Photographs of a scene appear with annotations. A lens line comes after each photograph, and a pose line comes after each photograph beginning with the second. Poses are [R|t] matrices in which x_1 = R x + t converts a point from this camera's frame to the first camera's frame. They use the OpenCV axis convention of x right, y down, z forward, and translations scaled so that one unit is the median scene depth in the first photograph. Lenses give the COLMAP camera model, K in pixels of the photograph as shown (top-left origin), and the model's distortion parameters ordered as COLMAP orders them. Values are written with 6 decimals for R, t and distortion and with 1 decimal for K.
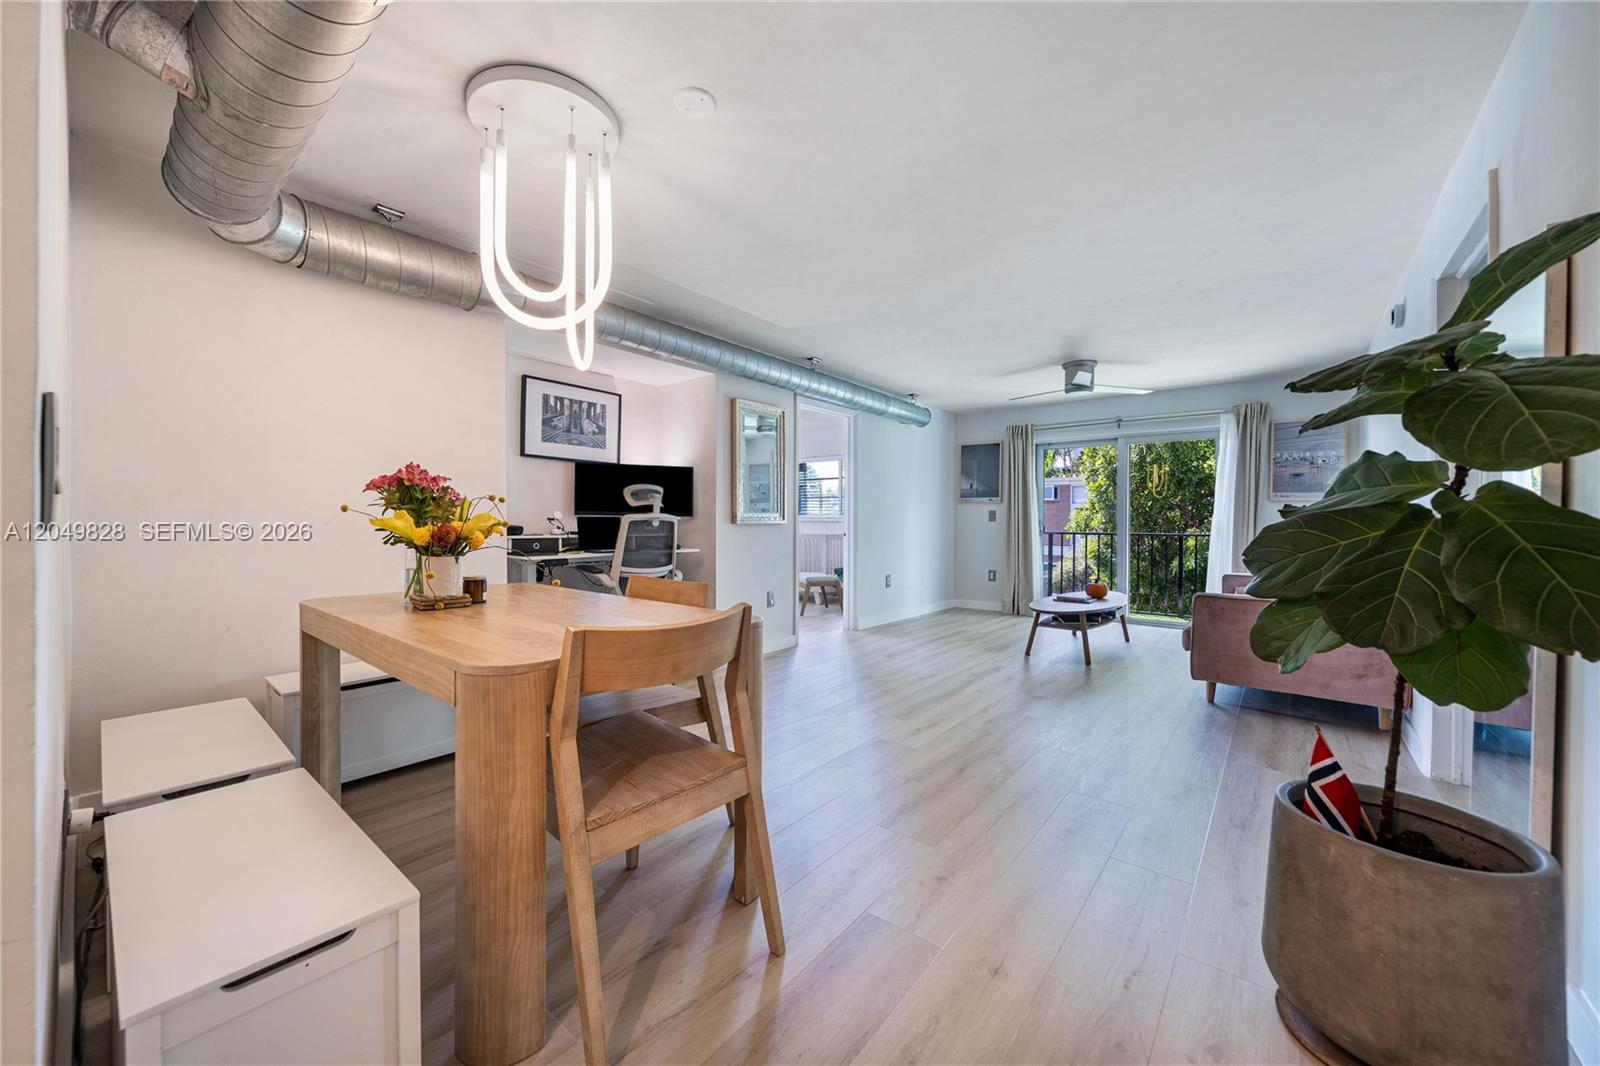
lens RADIAL K [[593.4, 0, 794.4], [0, 593.4, 531.0], [0, 0, 1]] dist [-0.001287, -0.000288]
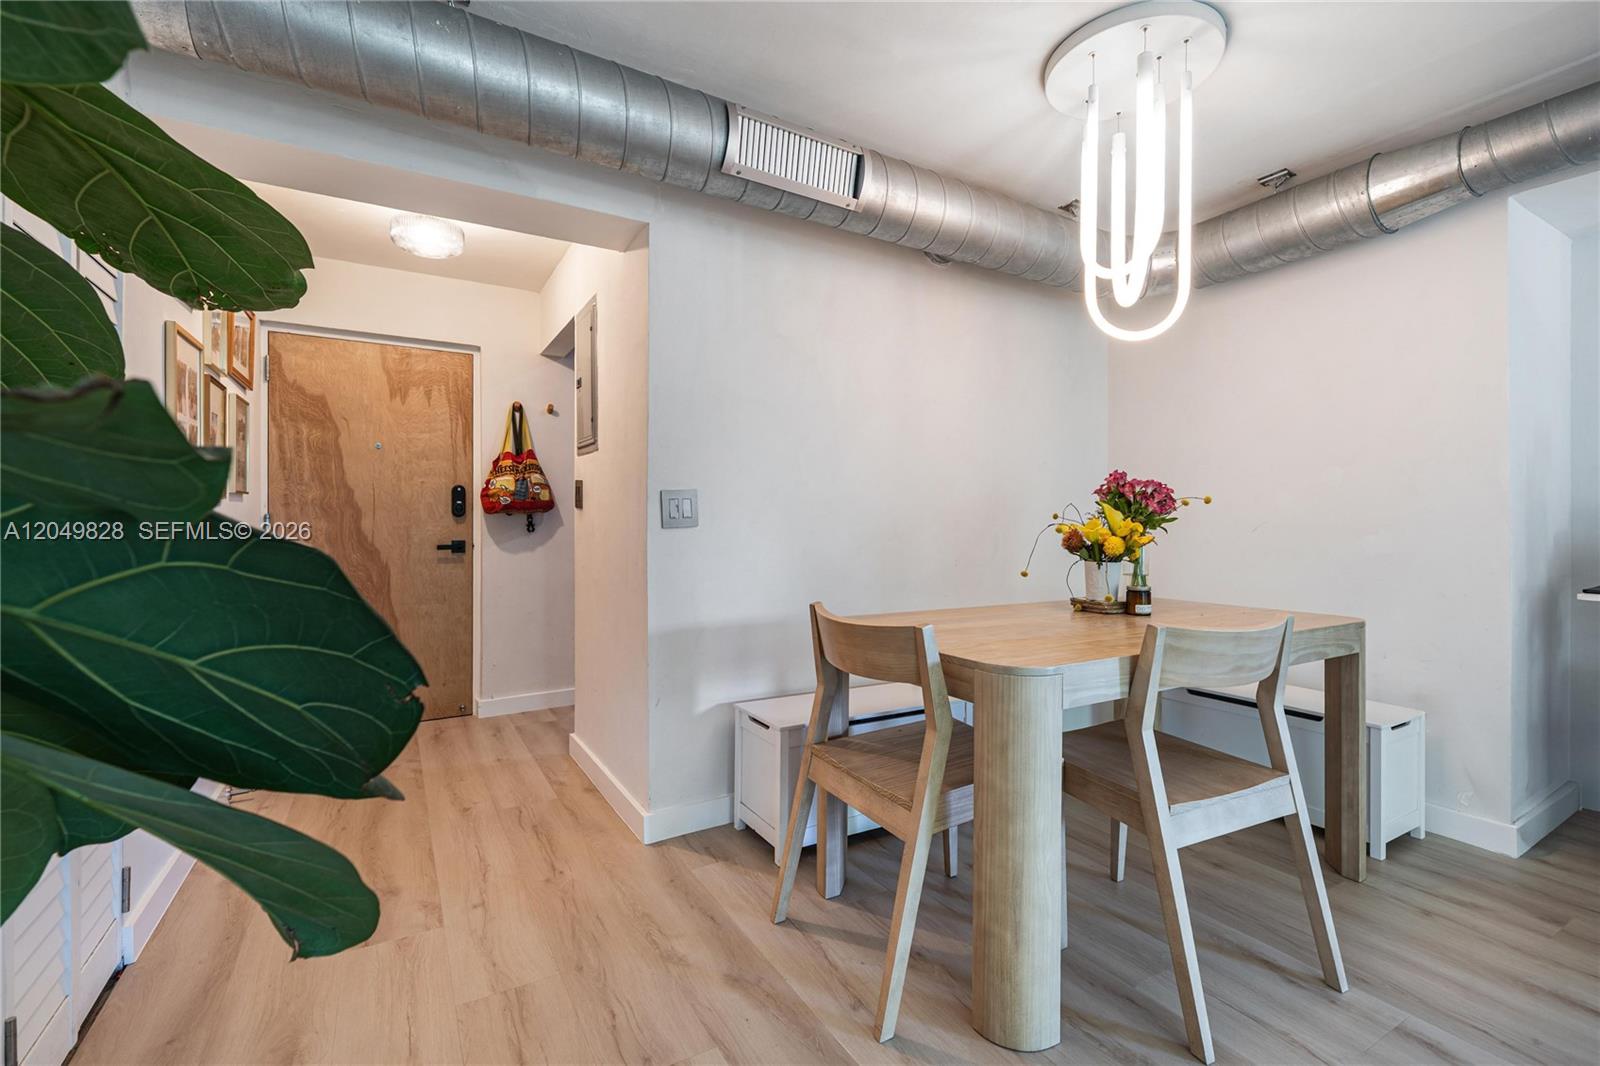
lens RADIAL K [[696.8, 0, 798.2], [0, 696.8, 518.0], [0, 0, 1]] dist [0.001007, 0.000517]
pose [[-0.337631, -0.009279, -0.941233, 0.294128], [-0.019063, 0.999814, -0.003018, -0.008774], [0.941085, 0.016924, -0.337745, 0.371538]]
